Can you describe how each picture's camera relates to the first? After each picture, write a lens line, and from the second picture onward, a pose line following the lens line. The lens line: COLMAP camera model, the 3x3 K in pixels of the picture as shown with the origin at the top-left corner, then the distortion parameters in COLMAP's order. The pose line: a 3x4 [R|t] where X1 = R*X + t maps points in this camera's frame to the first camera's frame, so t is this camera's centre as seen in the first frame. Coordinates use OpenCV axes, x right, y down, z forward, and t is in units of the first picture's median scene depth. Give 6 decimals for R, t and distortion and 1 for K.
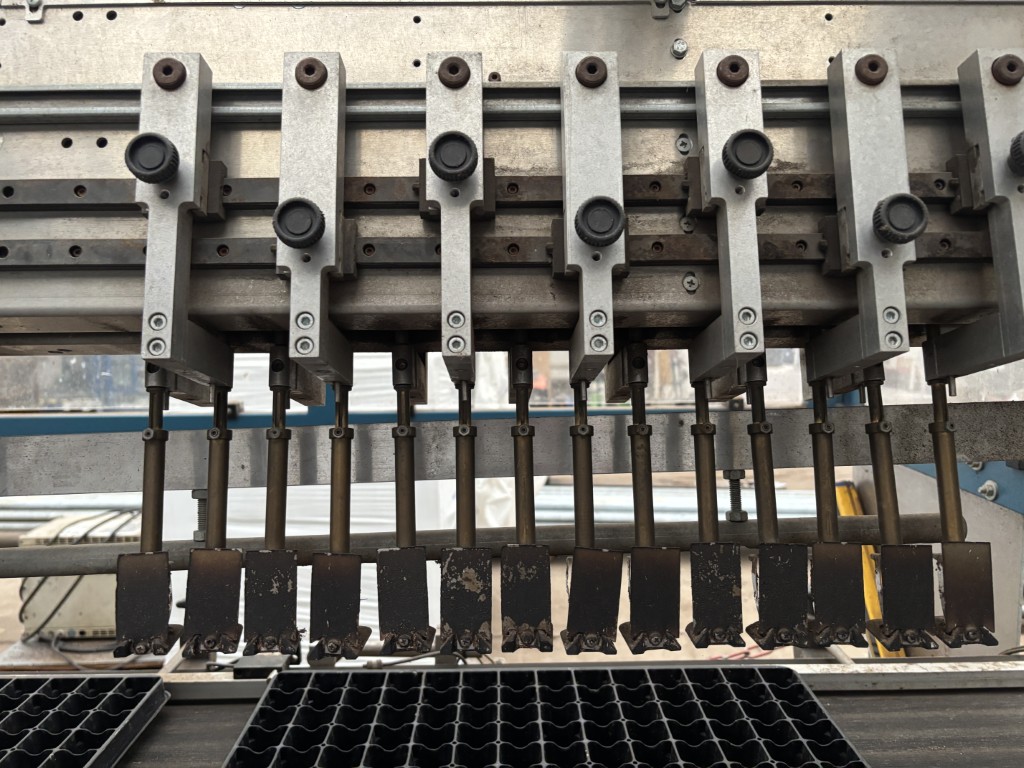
lens RADIAL K [[783.4, 0, 517.9], [0, 783.4, 385.1], [0, 0, 1]] dist [0.020313, -0.018006]
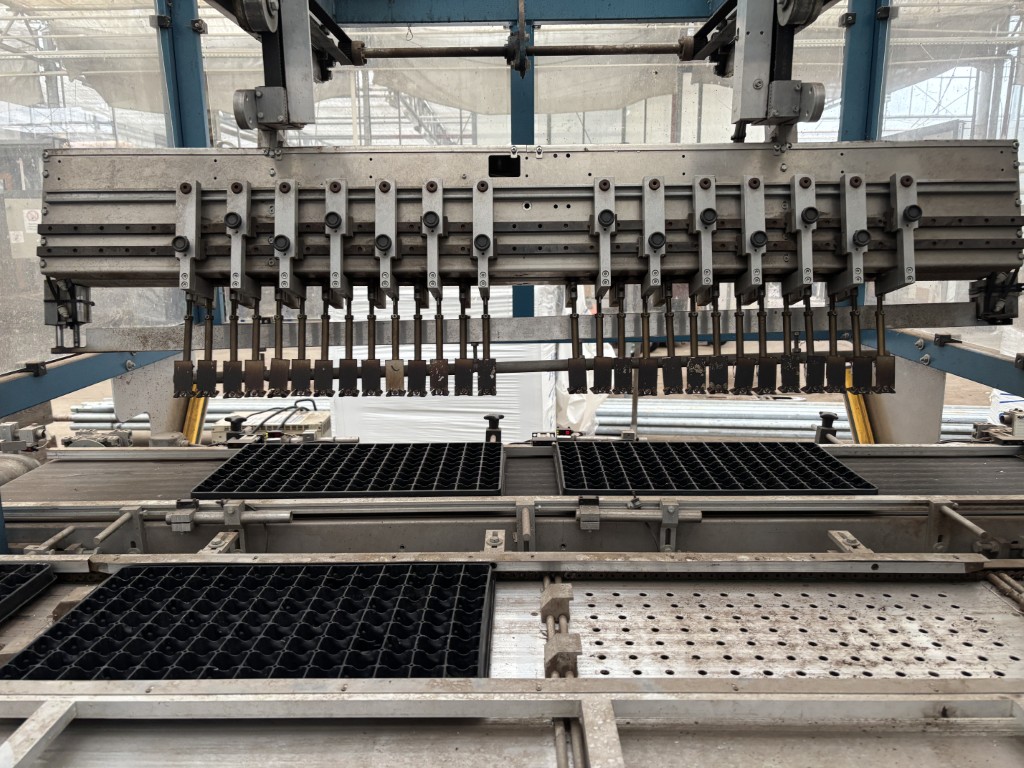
lens RADIAL K [[783.4, 0, 507.5], [0, 783.4, 389.4], [0, 0, 1]] dist [0.020313, -0.018006]
pose [[0.999495, 0.005188, -0.031336, -0.664260], [-0.002260, 0.995686, 0.092760, 0.073616], [0.031682, -0.092643, 0.995195, -1.802381]]
